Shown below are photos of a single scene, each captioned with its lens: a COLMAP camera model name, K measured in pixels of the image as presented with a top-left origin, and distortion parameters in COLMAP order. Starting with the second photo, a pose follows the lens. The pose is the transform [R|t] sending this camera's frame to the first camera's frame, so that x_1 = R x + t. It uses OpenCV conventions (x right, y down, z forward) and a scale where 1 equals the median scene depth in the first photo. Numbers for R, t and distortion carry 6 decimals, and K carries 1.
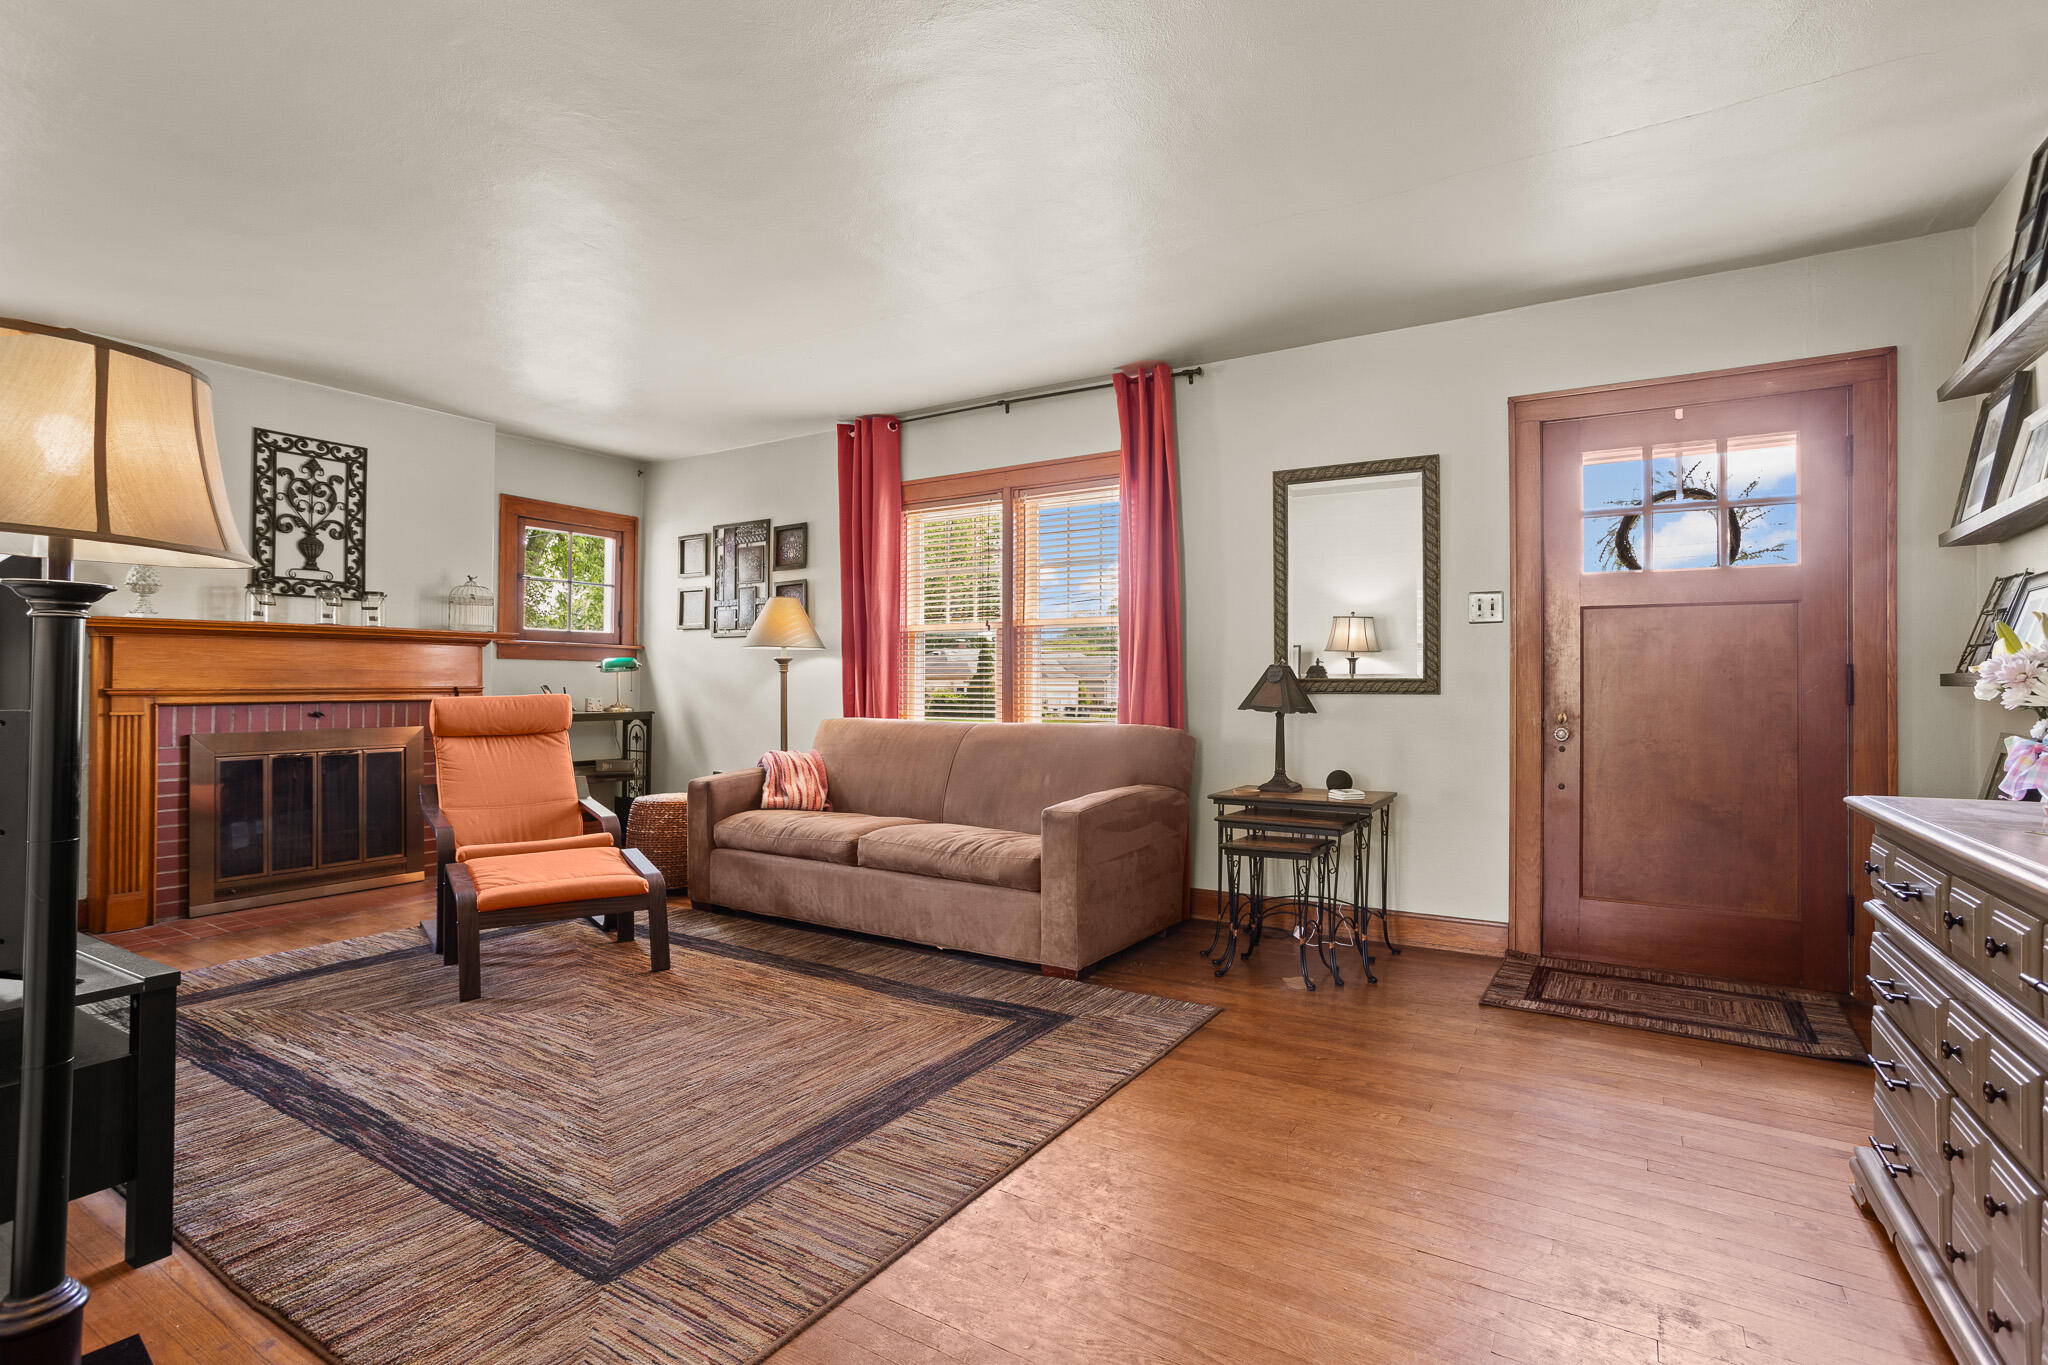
lens RADIAL K [[988.5, 0, 1014.0], [0, 988.5, 681.7], [0, 0, 1]] dist [-0.005585, 0.000607]
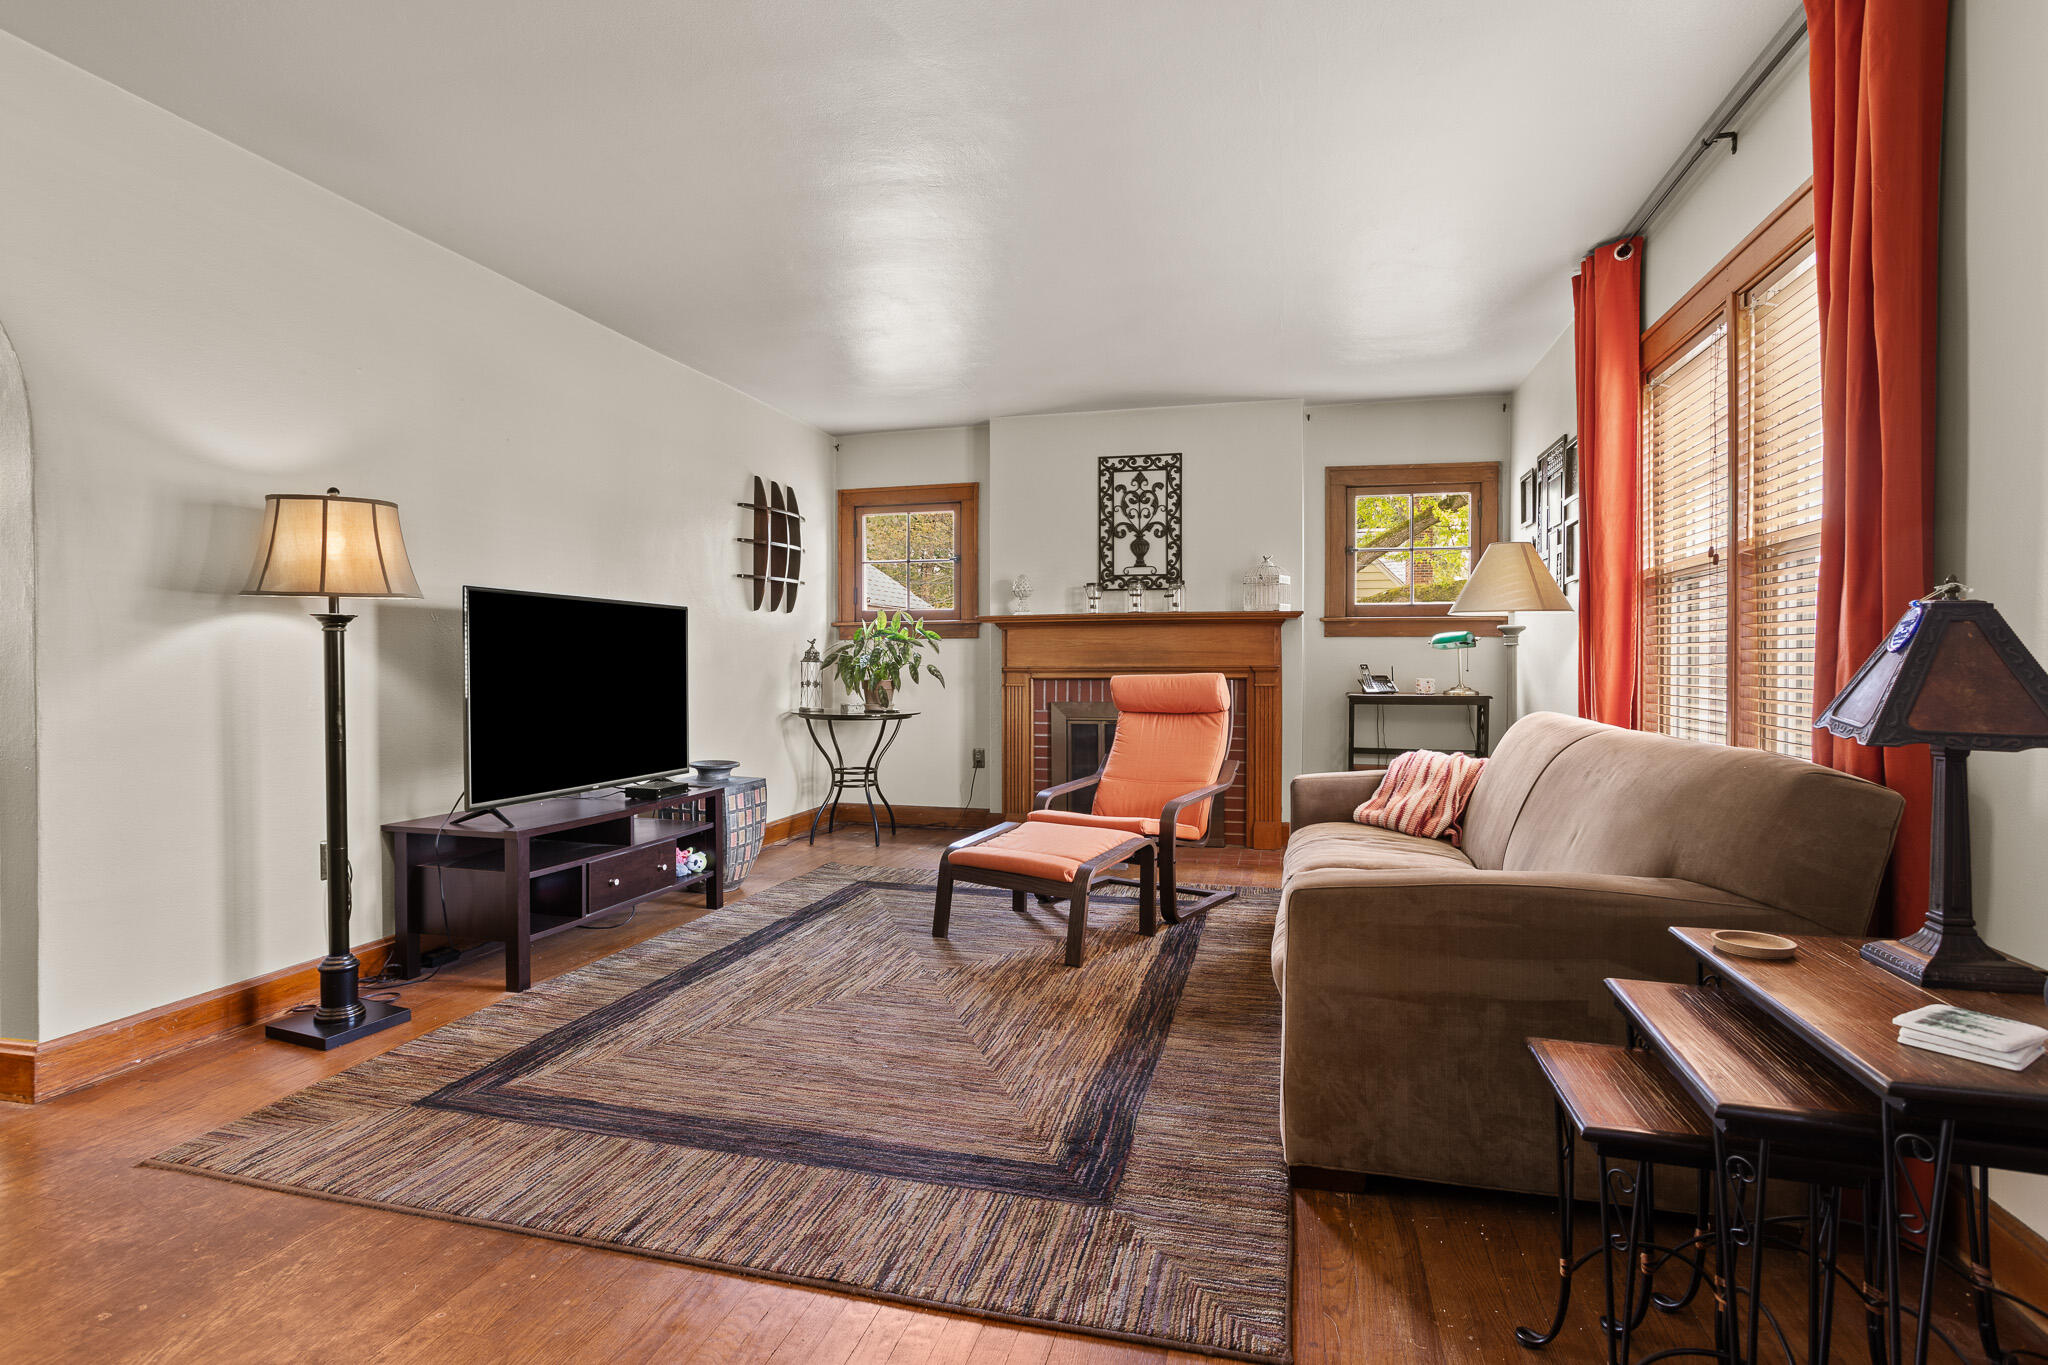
lens RADIAL K [[1020.5, 0, 1021.1], [0, 1020.5, 672.4], [0, 0, 1]] dist [-0.045785, 0.026440]
pose [[0.307633, 0.004008, -0.951497, 0.582598], [0.002611, 0.999984, 0.005057, 0.009499], [0.951501, -0.004040, 0.307618, 0.704351]]
